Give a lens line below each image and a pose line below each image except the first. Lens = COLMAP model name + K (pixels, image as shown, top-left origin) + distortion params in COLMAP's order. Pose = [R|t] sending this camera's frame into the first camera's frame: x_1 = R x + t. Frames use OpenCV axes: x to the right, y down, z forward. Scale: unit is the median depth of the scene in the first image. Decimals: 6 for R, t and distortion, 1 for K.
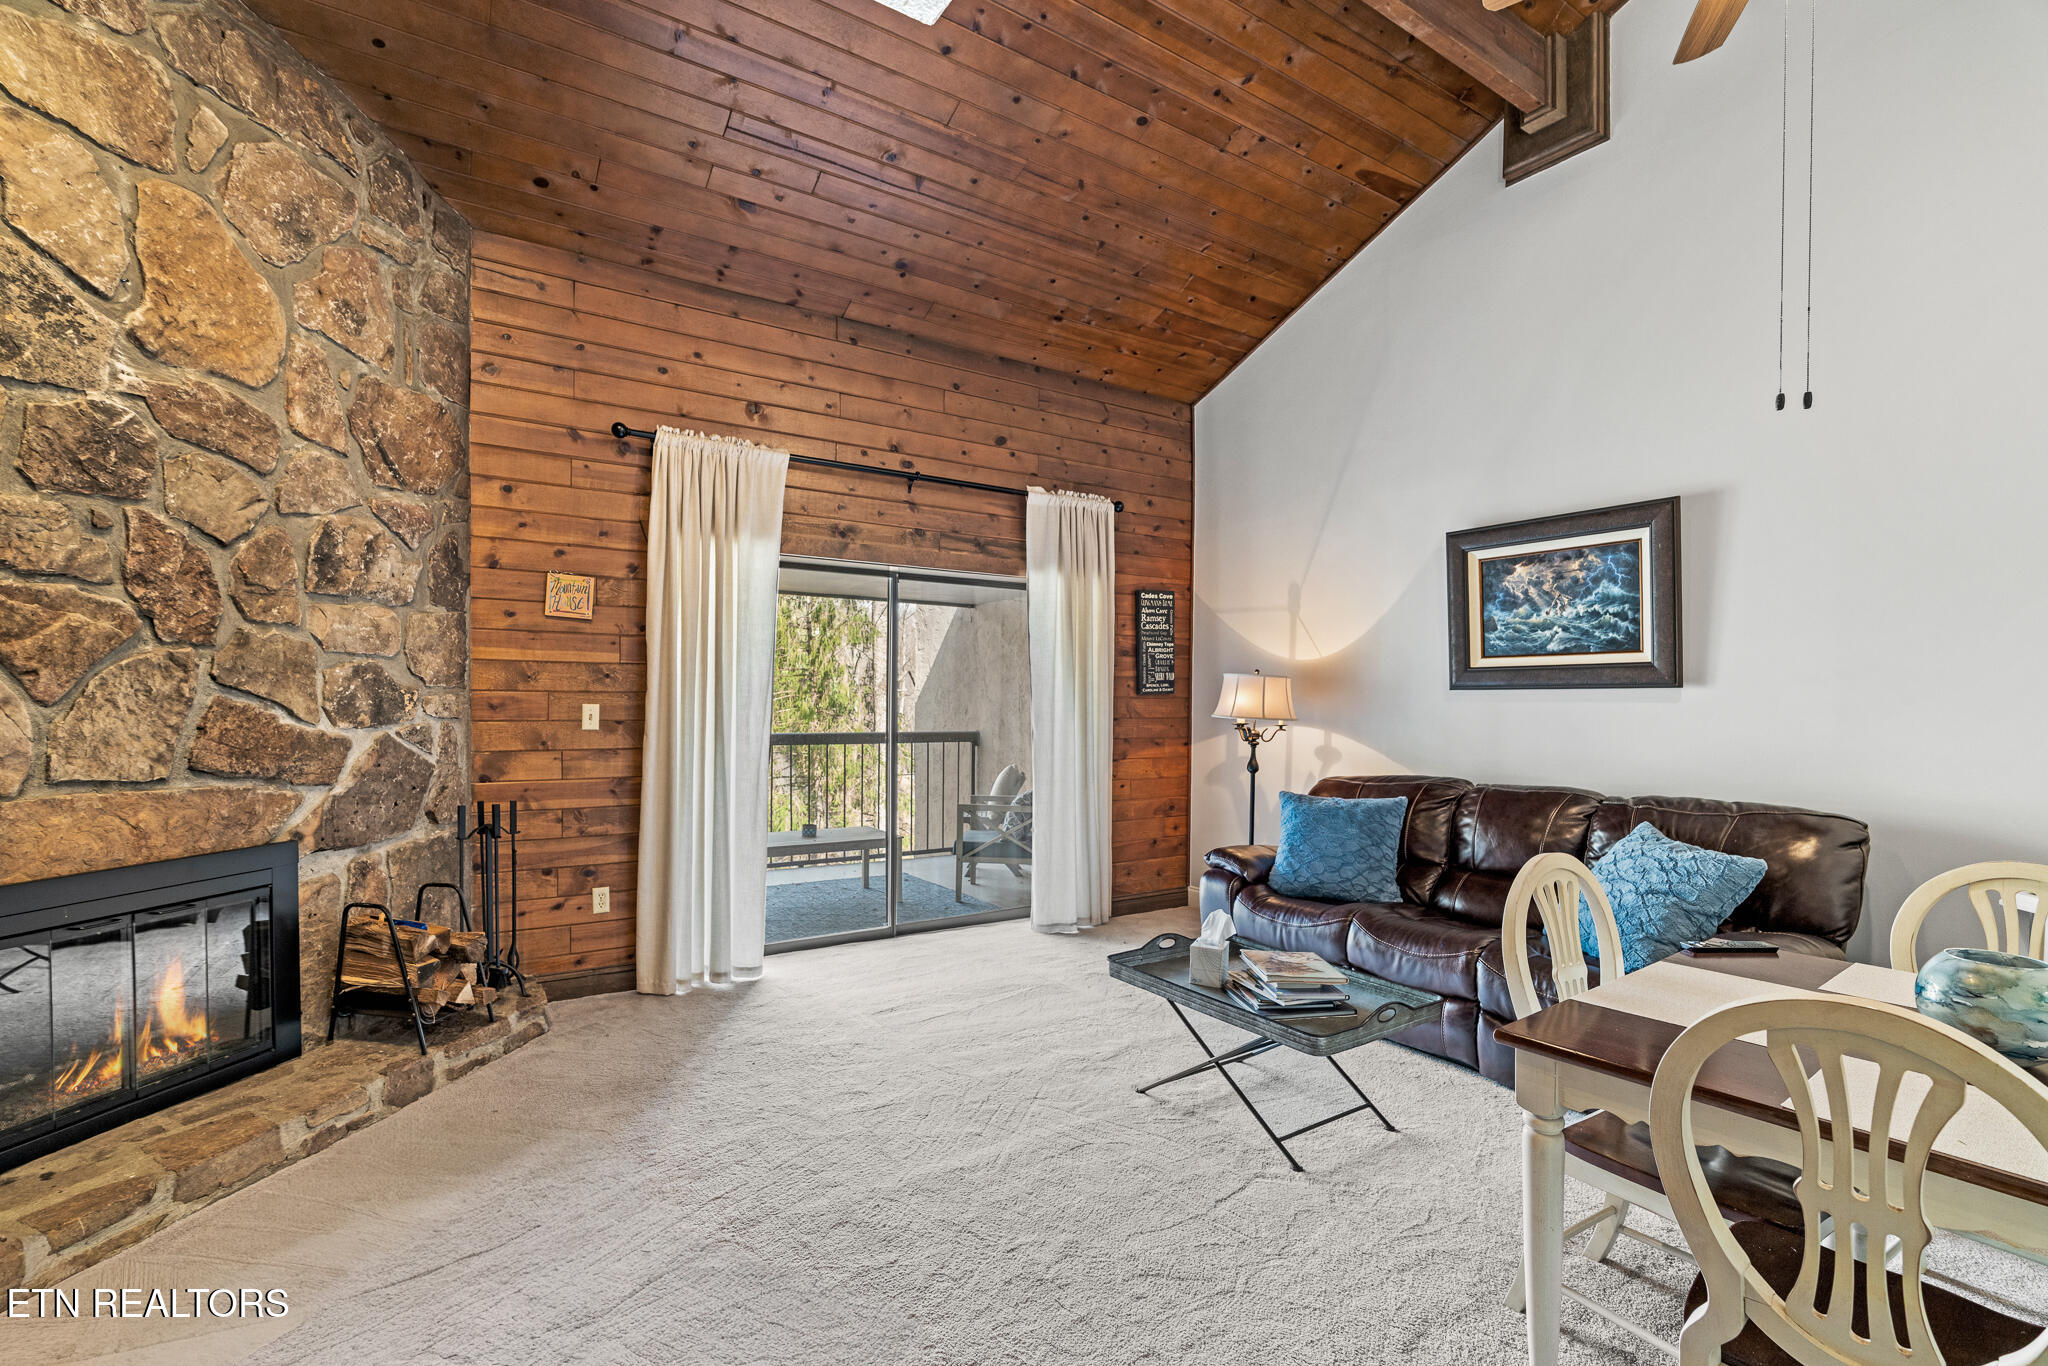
lens RADIAL K [[948.3, 0, 1023.8], [0, 948.3, 701.2], [0, 0, 1]] dist [0.000191, 0.000889]
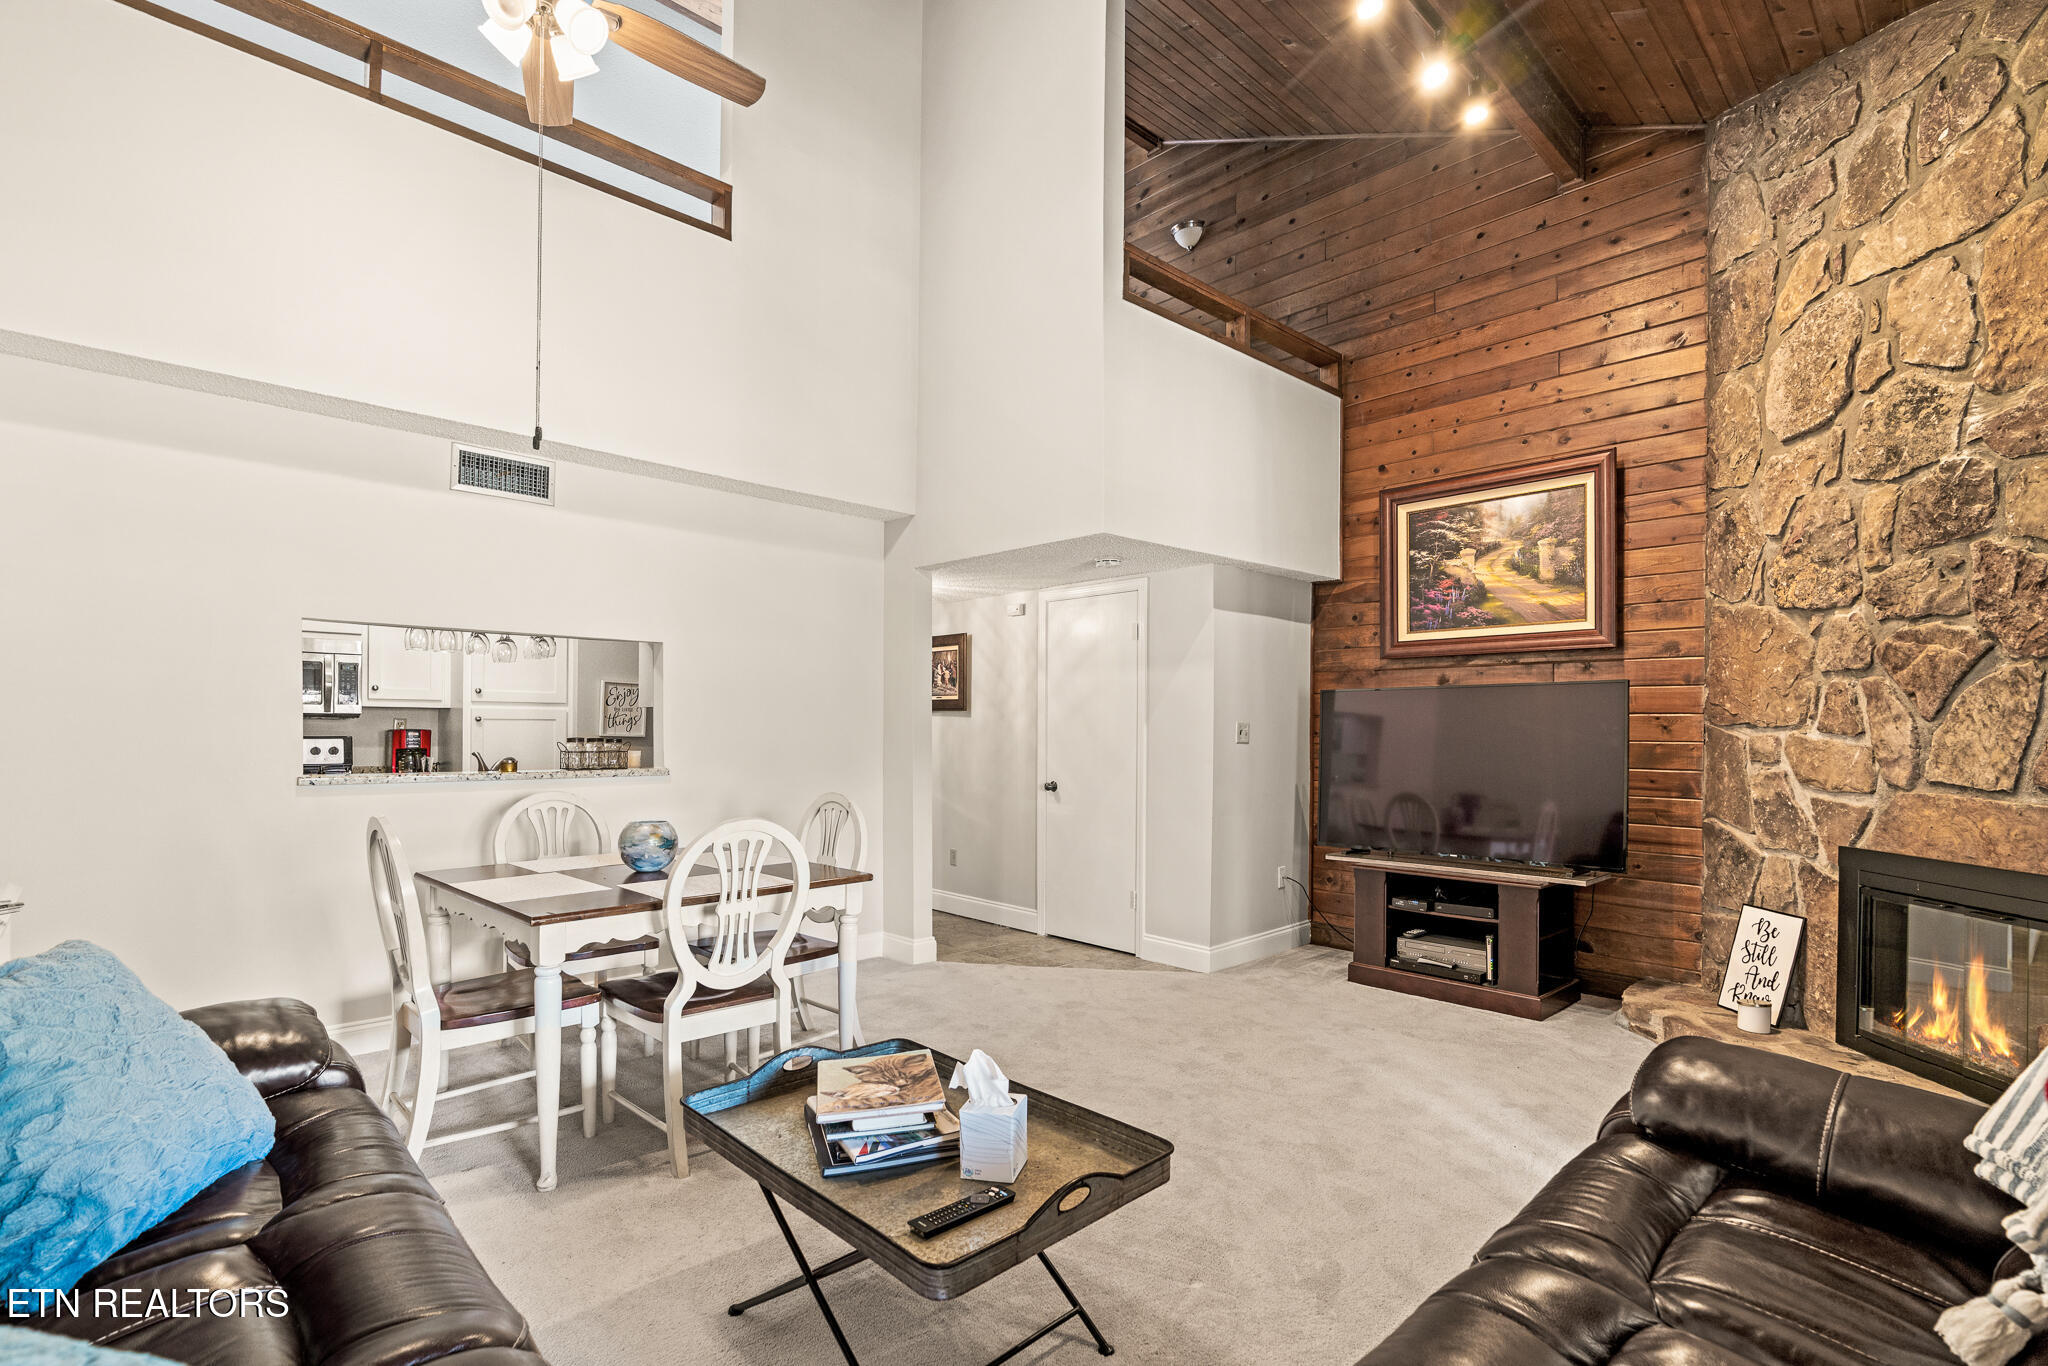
lens RADIAL K [[815.0, 0, 1029.2], [0, 815.0, 723.4], [0, 0, 1]] dist [0.001004, 0.000261]
pose [[-0.984848, -0.016829, -0.172601, 0.264461], [-0.016994, 0.999855, -0.000522, 0.023576], [0.172585, 0.002419, -0.984992, 1.490046]]
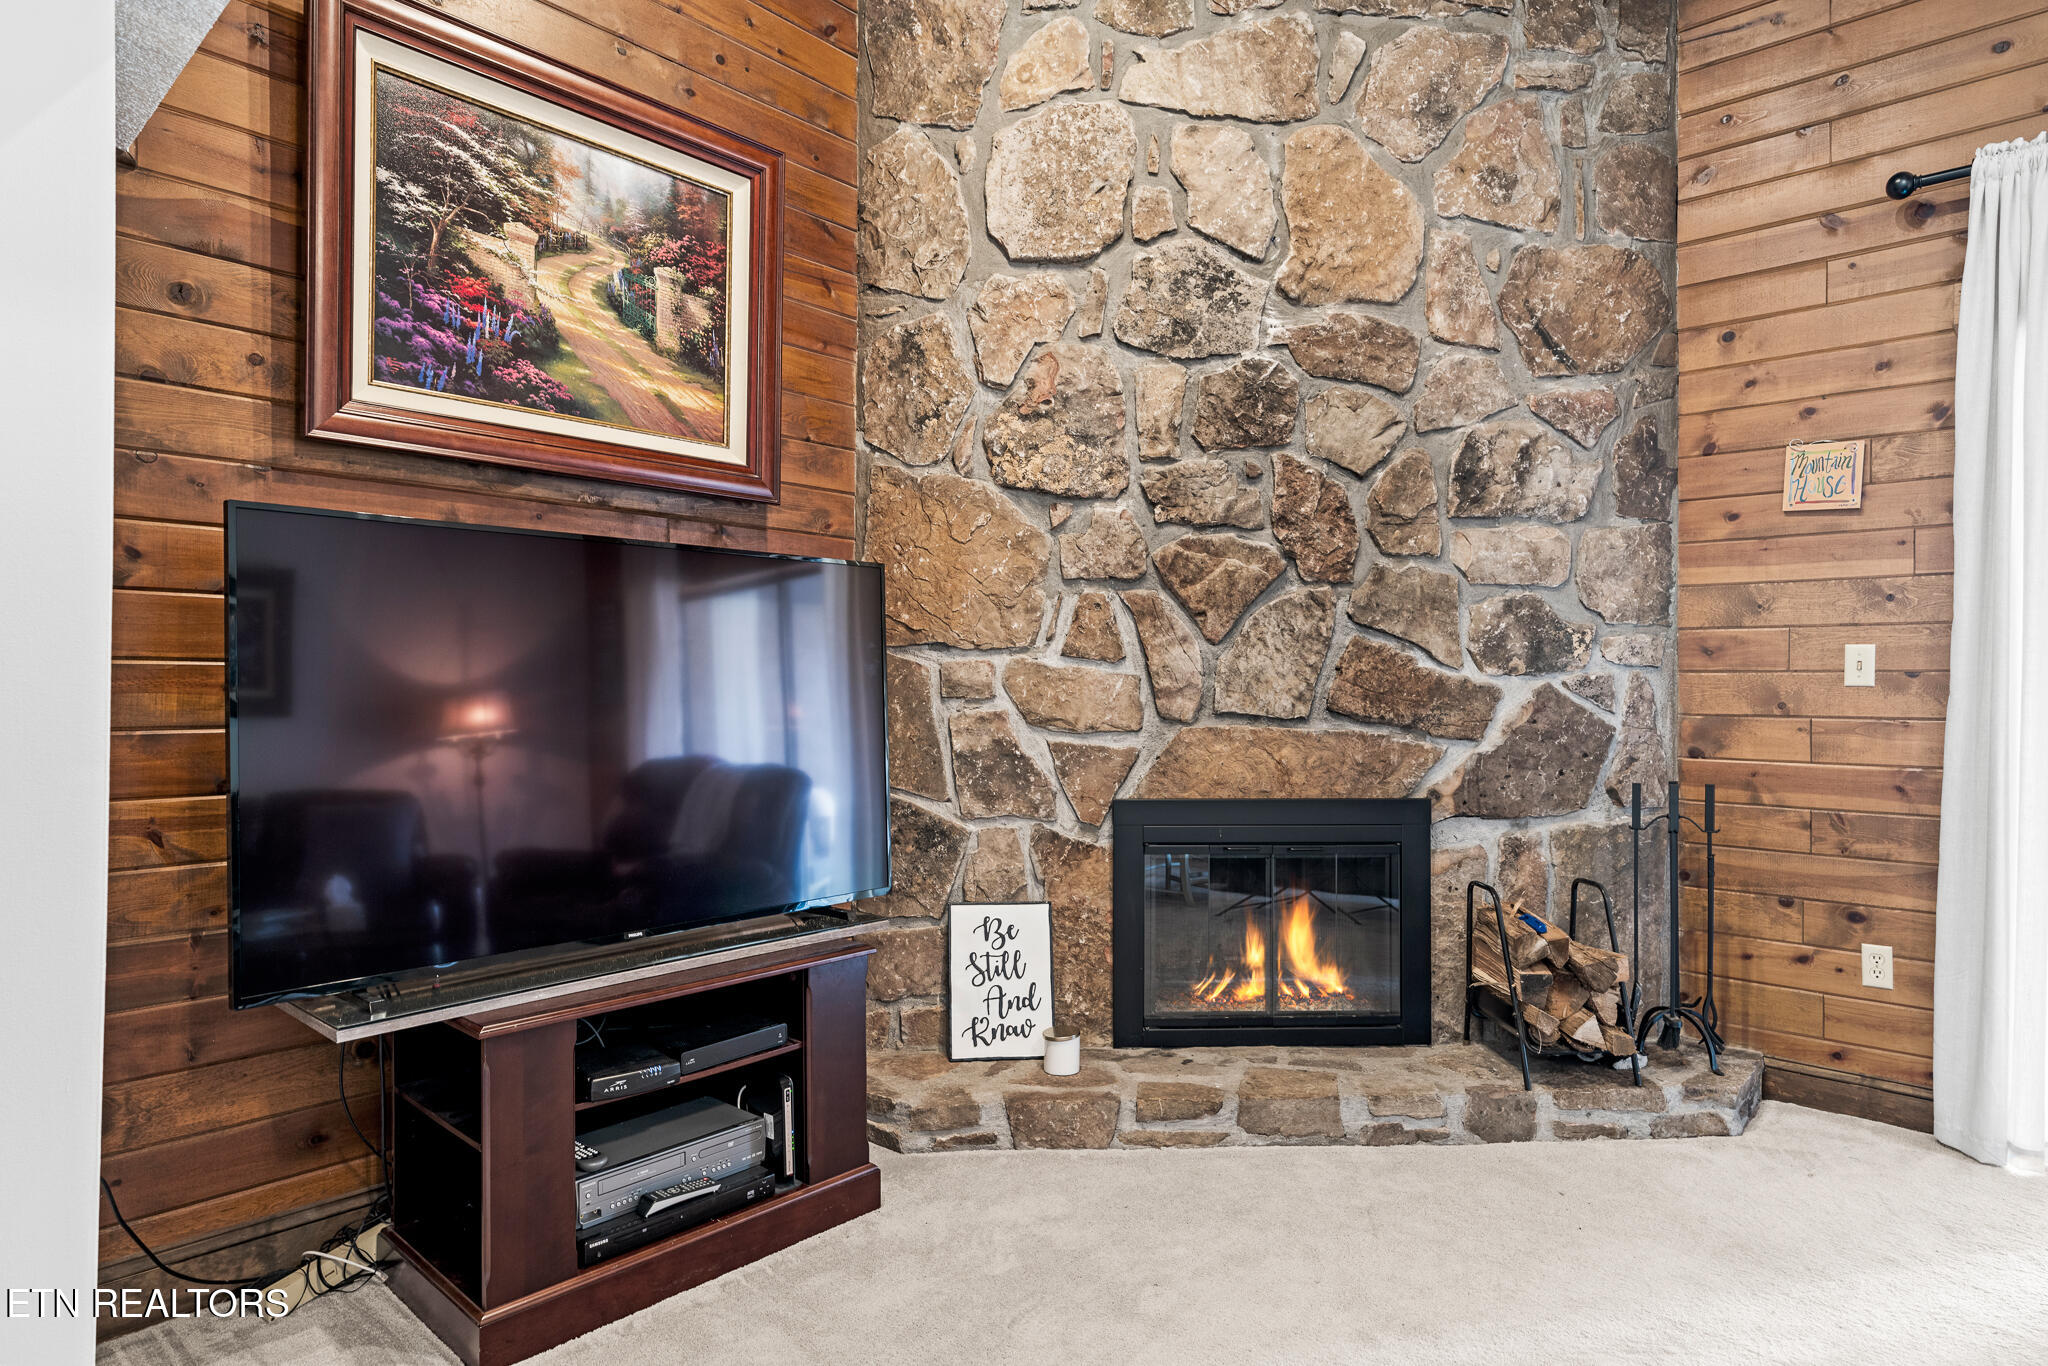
lens RADIAL K [[1199.6, 0, 1001.0], [0, 1199.6, 683.2], [0, 0, 1]] dist [-0.000822, 0.002522]
pose [[0.227150, -0.011092, -0.973797, 0.227554], [-0.013042, 0.999811, -0.014431, 0.059799], [0.973772, 0.015978, 0.226962, 0.350865]]
